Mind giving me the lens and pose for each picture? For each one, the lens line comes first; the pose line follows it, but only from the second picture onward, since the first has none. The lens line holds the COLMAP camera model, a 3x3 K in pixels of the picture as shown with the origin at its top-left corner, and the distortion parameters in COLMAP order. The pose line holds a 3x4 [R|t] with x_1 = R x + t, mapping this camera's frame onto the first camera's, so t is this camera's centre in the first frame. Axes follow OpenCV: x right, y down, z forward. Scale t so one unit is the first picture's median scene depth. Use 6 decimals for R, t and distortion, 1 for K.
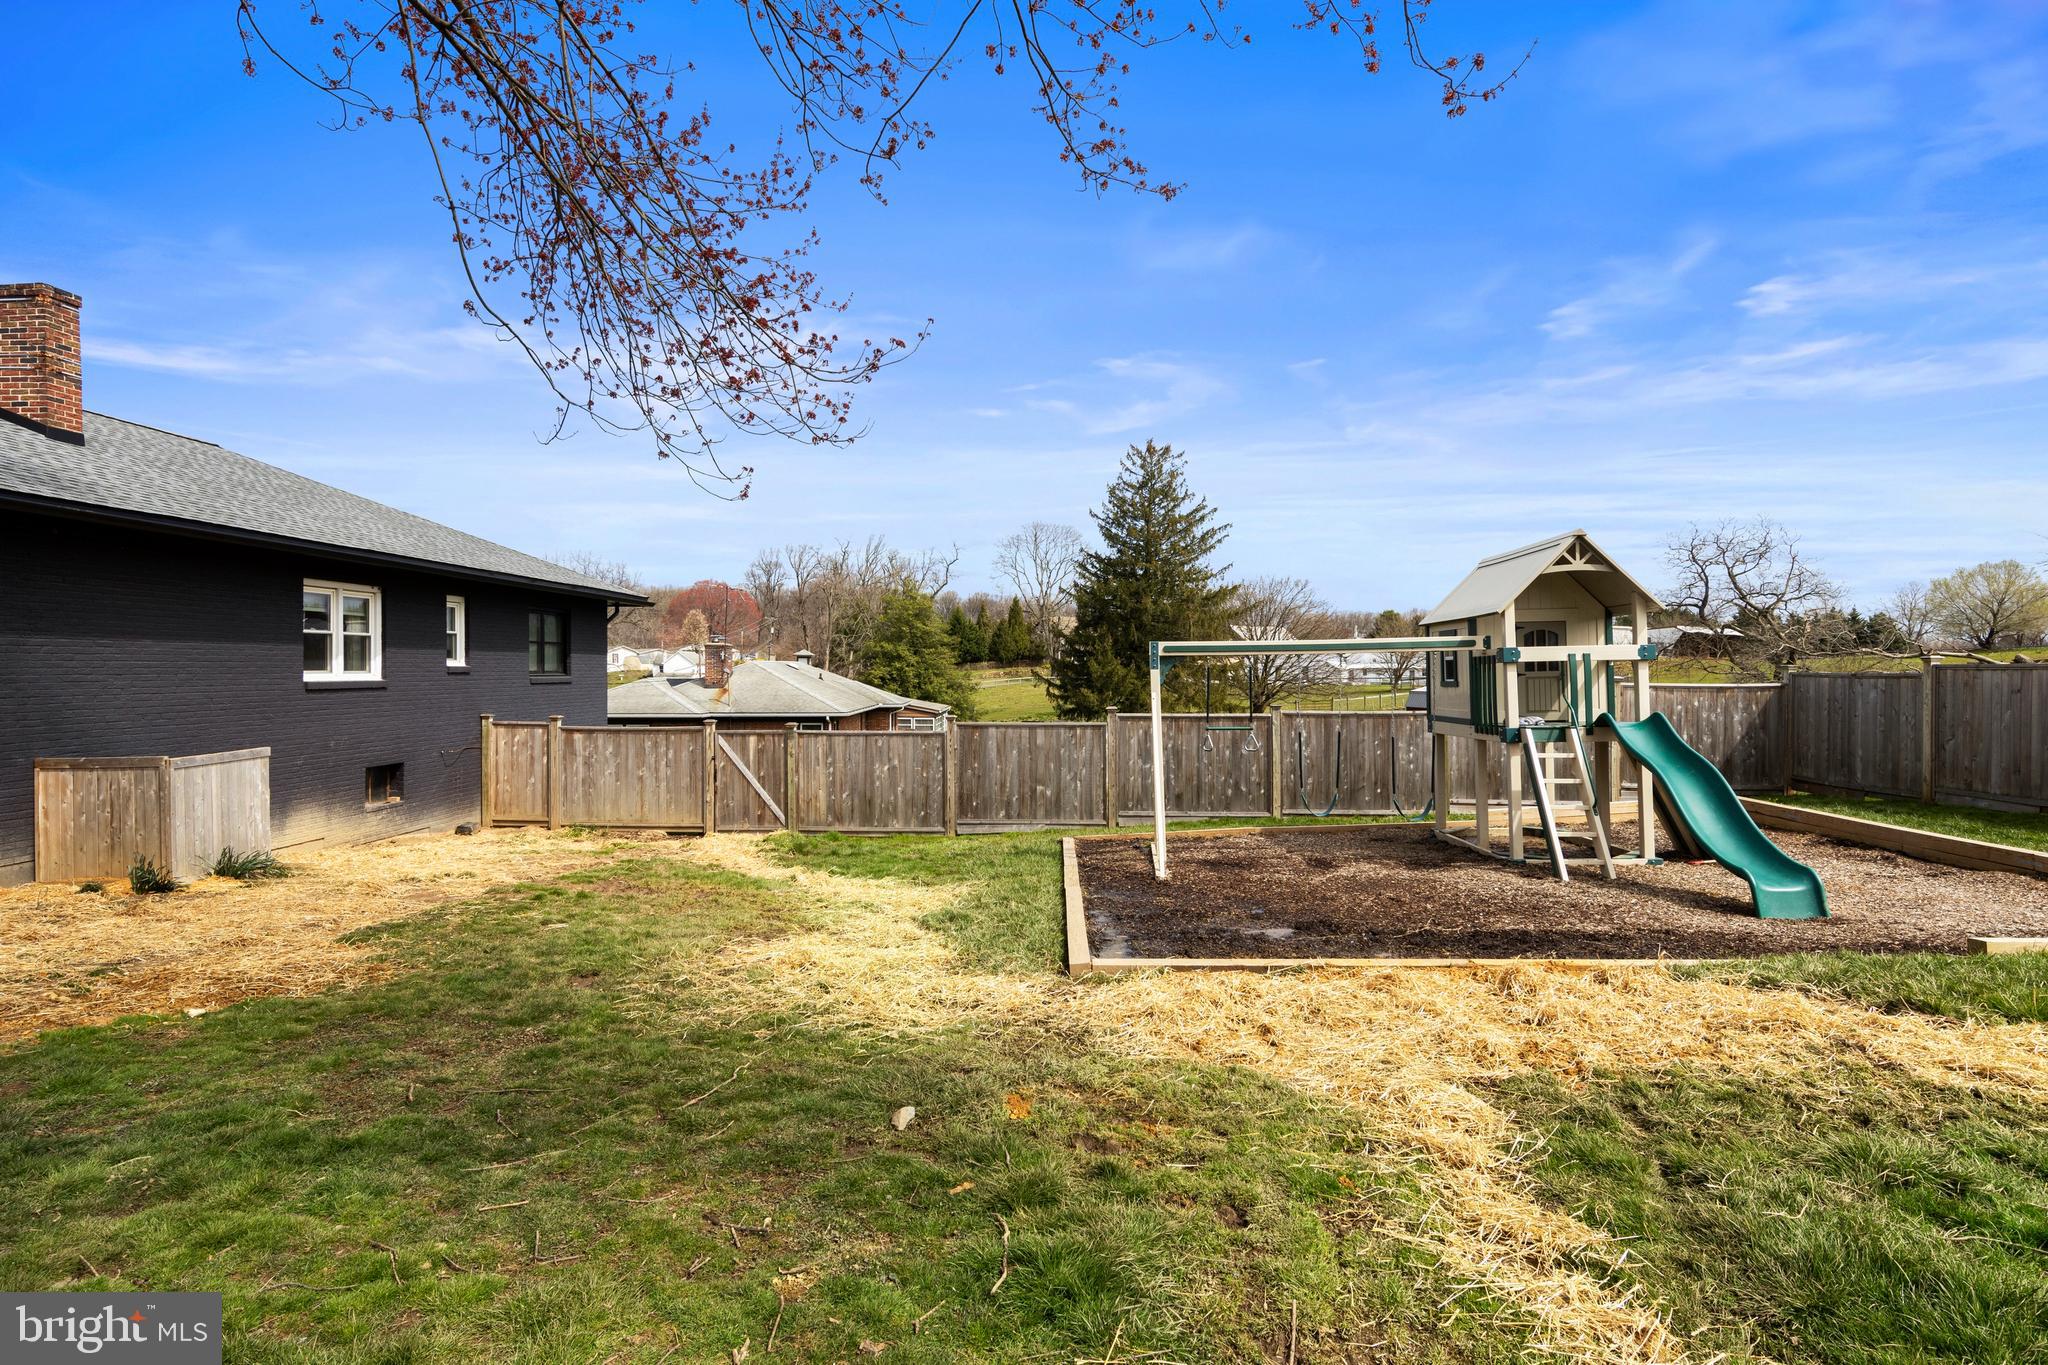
lens RADIAL K [[1046.0, 0, 1023.2], [0, 1046.0, 684.7], [0, 0, 1]] dist [0.015100, -0.005079]
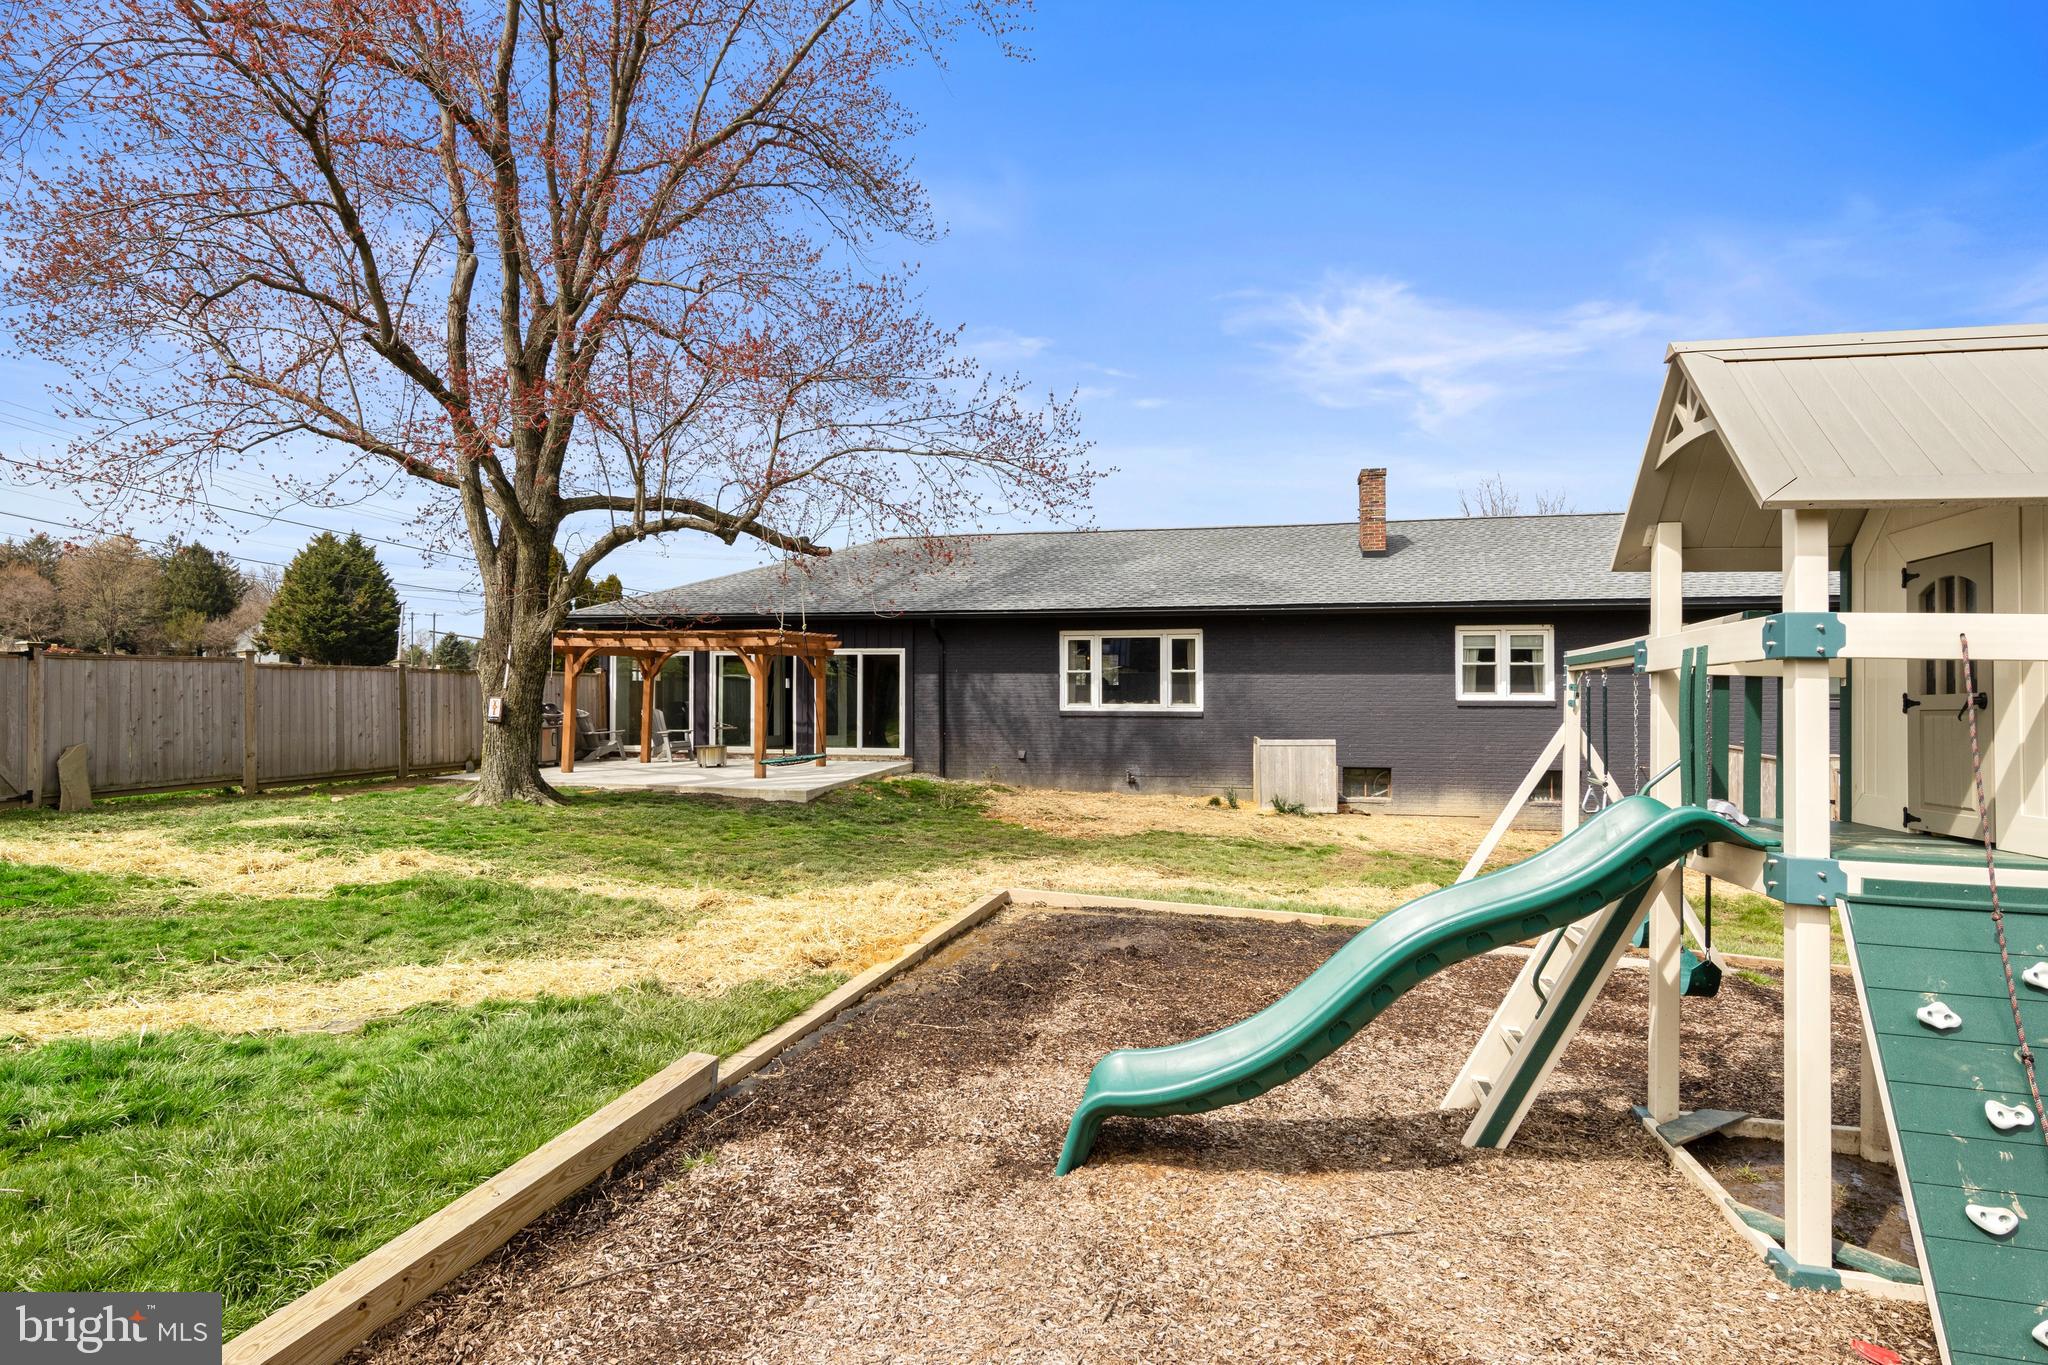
lens RADIAL K [[1059.7, 0, 1024.0], [0, 1059.7, 682.5], [0, 0, 1]] dist [0.004627, -0.000199]
pose [[-0.167051, -0.009155, -0.985906, 0.619111], [-0.014425, 0.999873, -0.006841, -0.006730], [0.985843, 0.013079, -0.167161, 0.526094]]
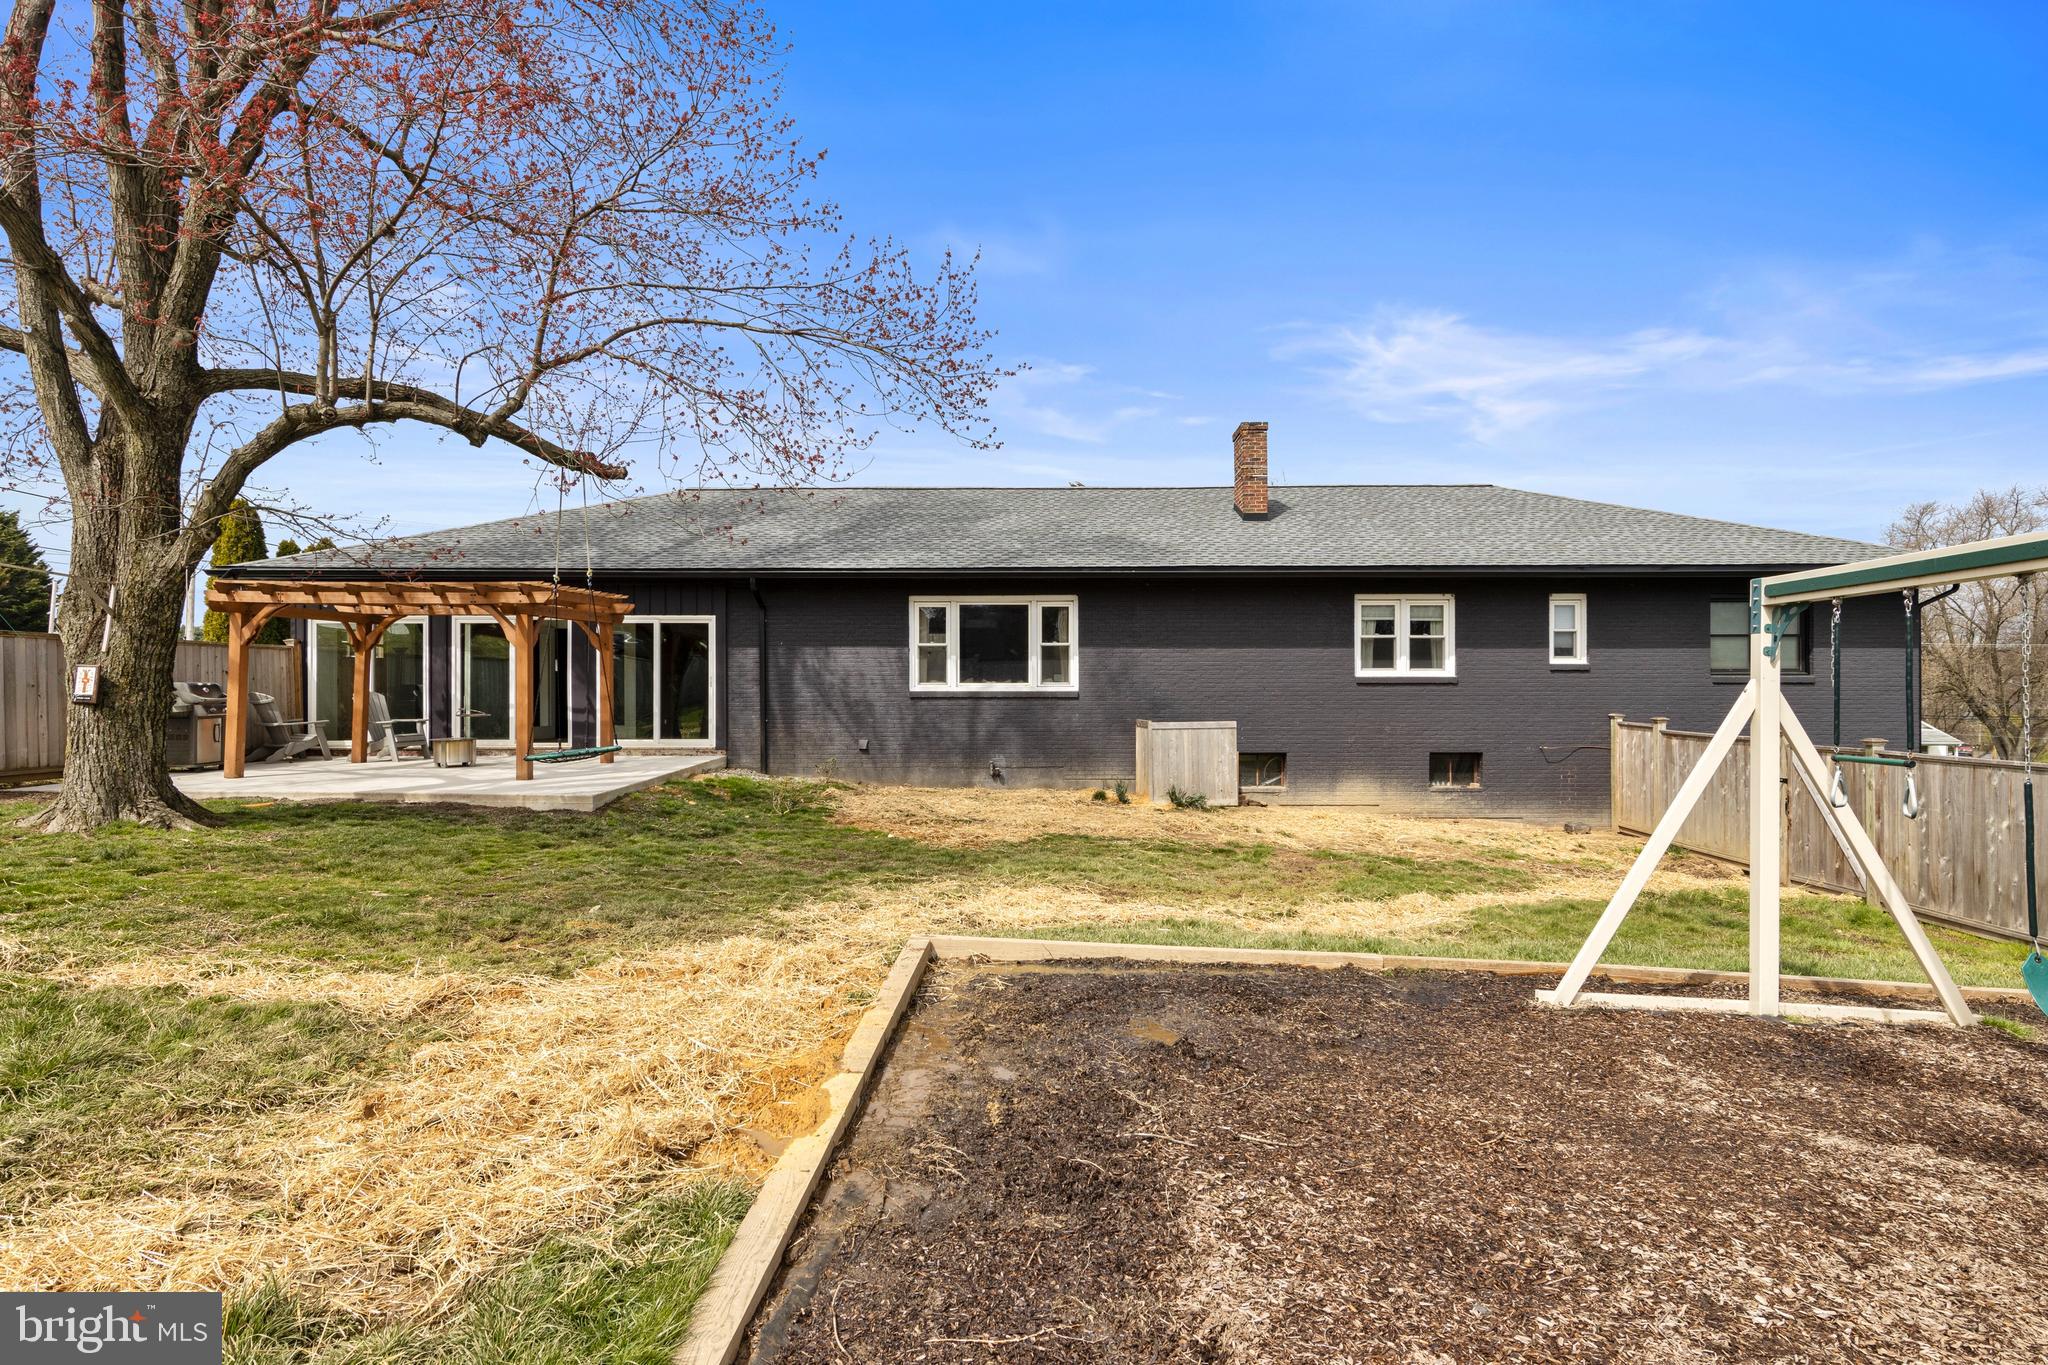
lens RADIAL K [[1046.0, 0, 1023.2], [0, 1046.0, 684.7], [0, 0, 1]] dist [0.015100, -0.005079]
pose [[0.037962, -0.001185, -0.999278, 0.427670], [-0.011437, 0.999933, -0.001621, 0.010116], [0.999214, 0.011491, 0.037946, 0.437549]]
